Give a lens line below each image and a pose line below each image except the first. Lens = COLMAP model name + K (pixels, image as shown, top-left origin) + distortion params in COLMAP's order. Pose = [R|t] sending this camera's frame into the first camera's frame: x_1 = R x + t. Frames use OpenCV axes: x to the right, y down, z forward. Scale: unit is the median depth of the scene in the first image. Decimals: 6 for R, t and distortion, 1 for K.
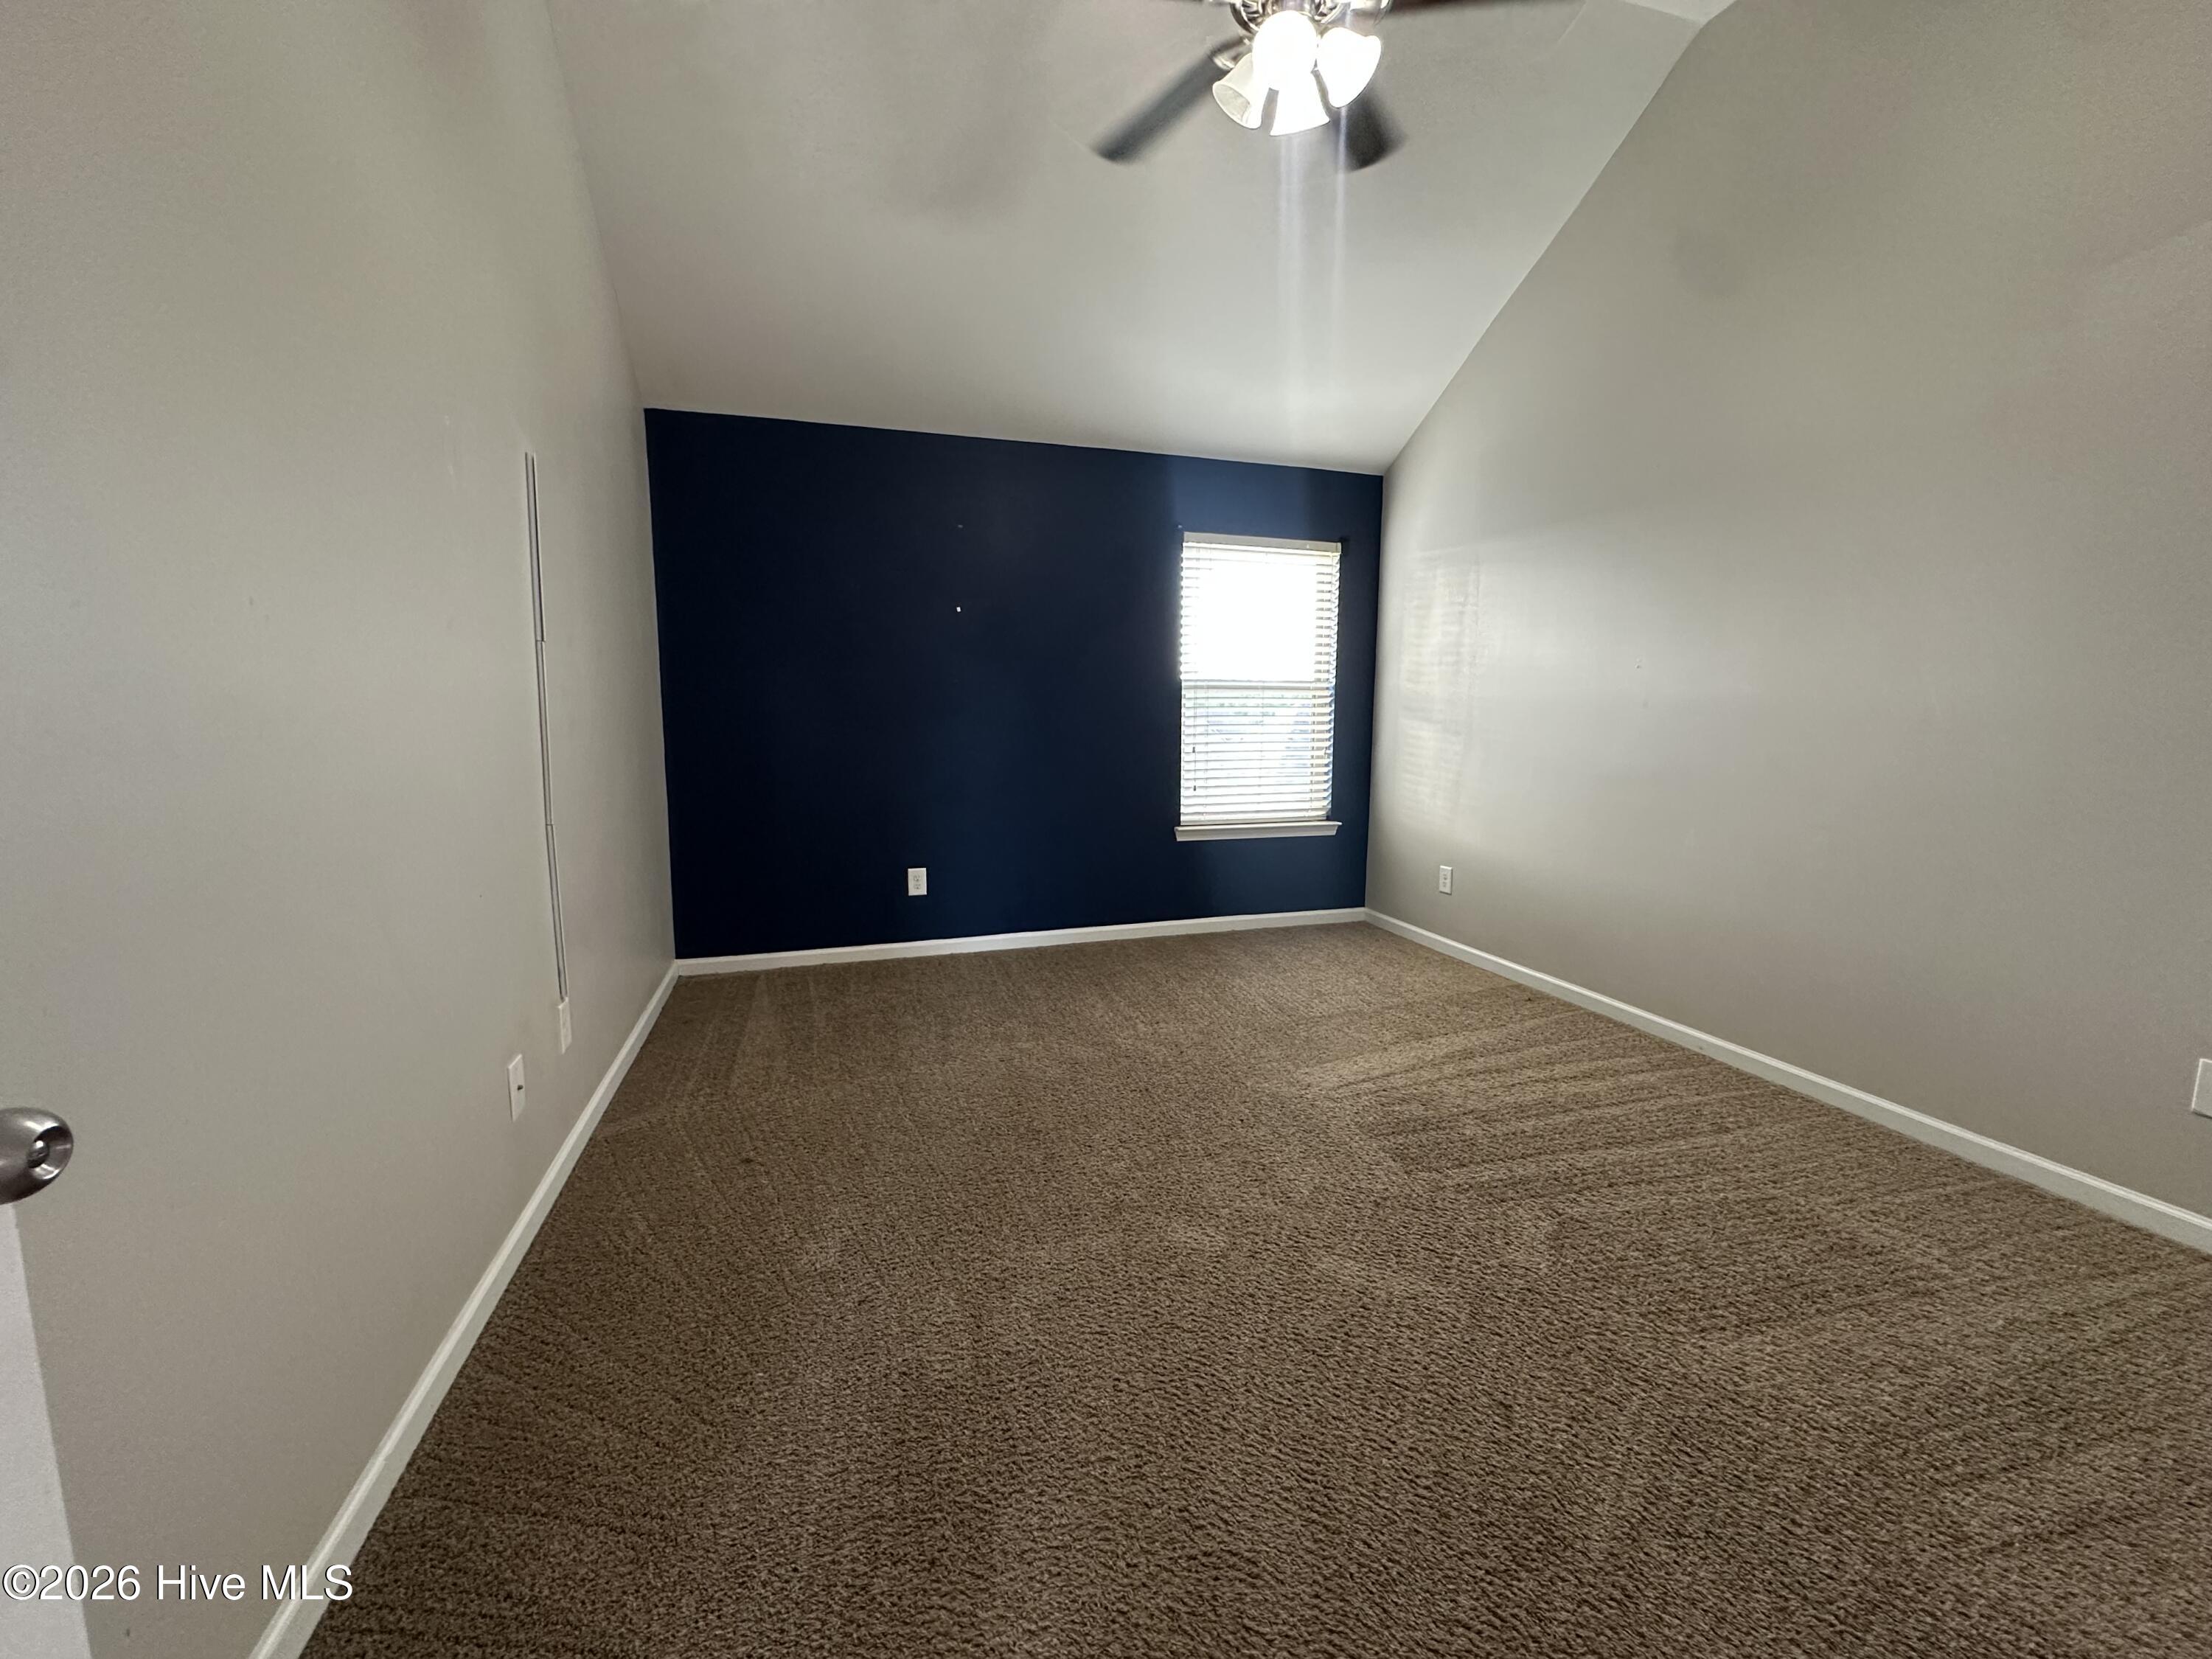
lens RADIAL K [[897.7, 0, 1106.0], [0, 897.7, 829.5], [0, 0, 1]] dist [-0.000153, -0.000020]
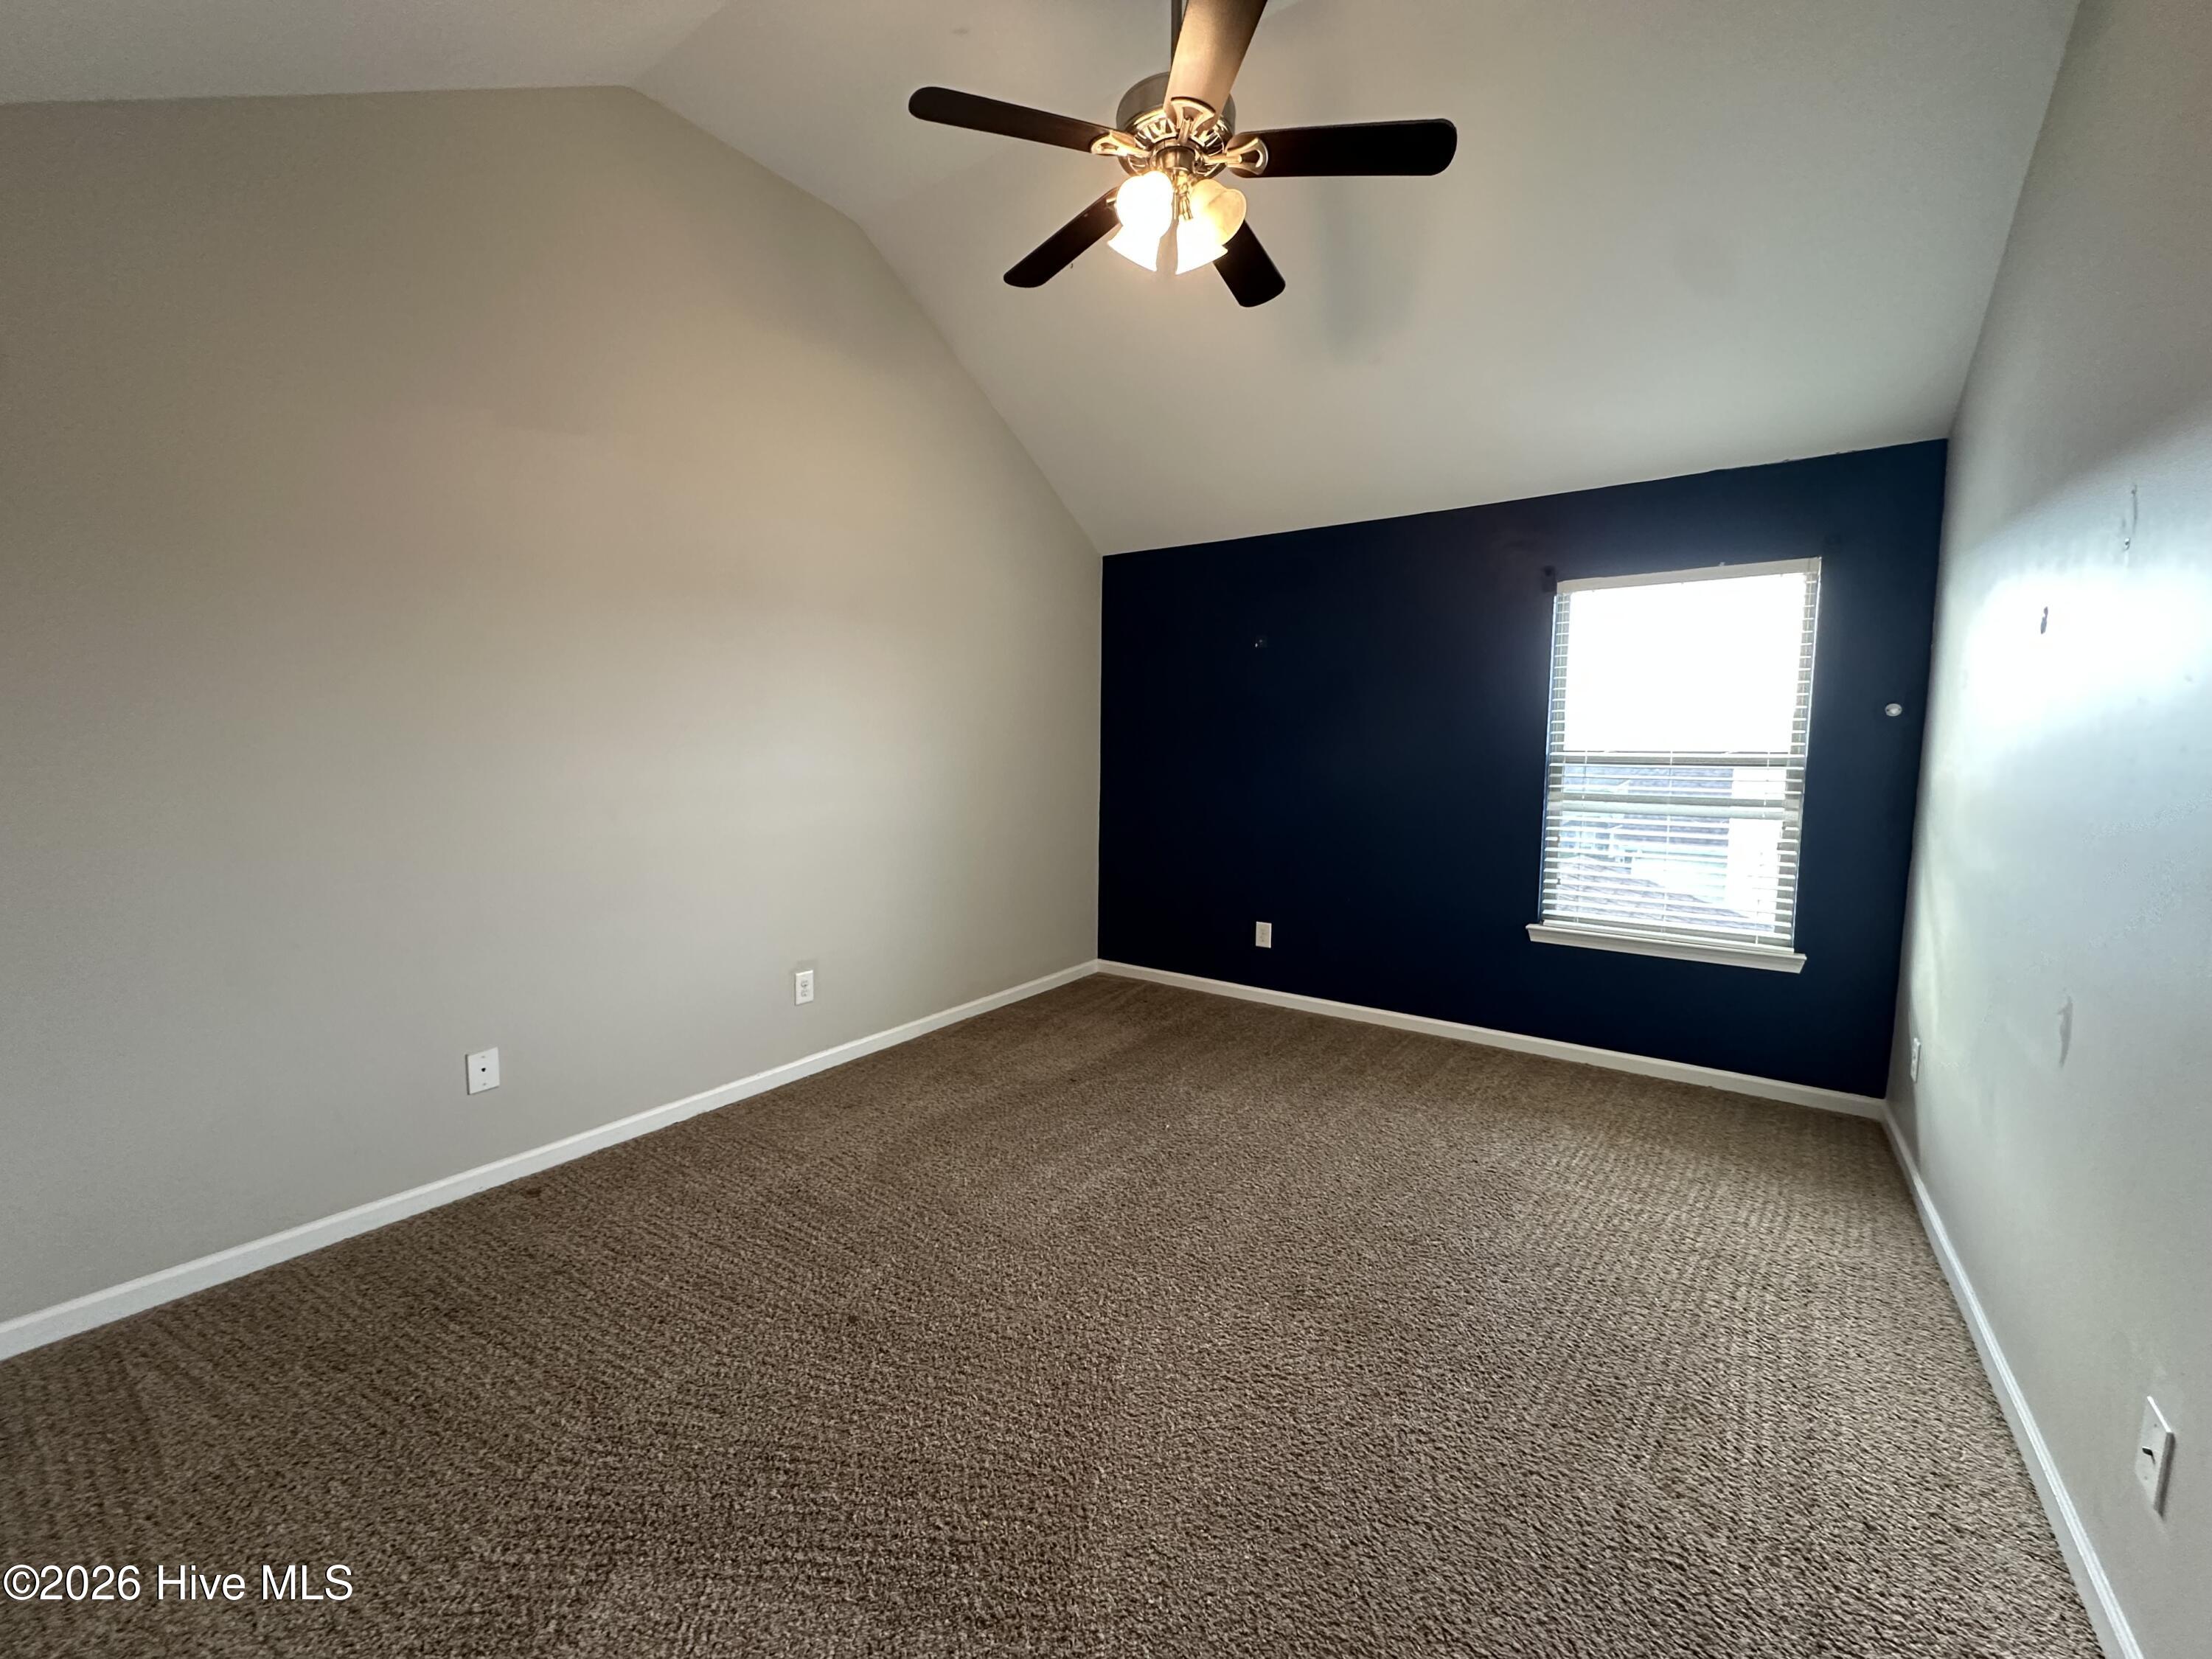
lens RADIAL K [[888.7, 0, 1105.4], [0, 888.7, 839.6], [0, 0, 1]] dist [-0.000576, -0.000065]
pose [[0.605399, 0.073986, -0.792476, 0.499520], [-0.133712, 0.990974, -0.009629, -0.019271], [0.784610, 0.111793, 0.609827, 0.170604]]
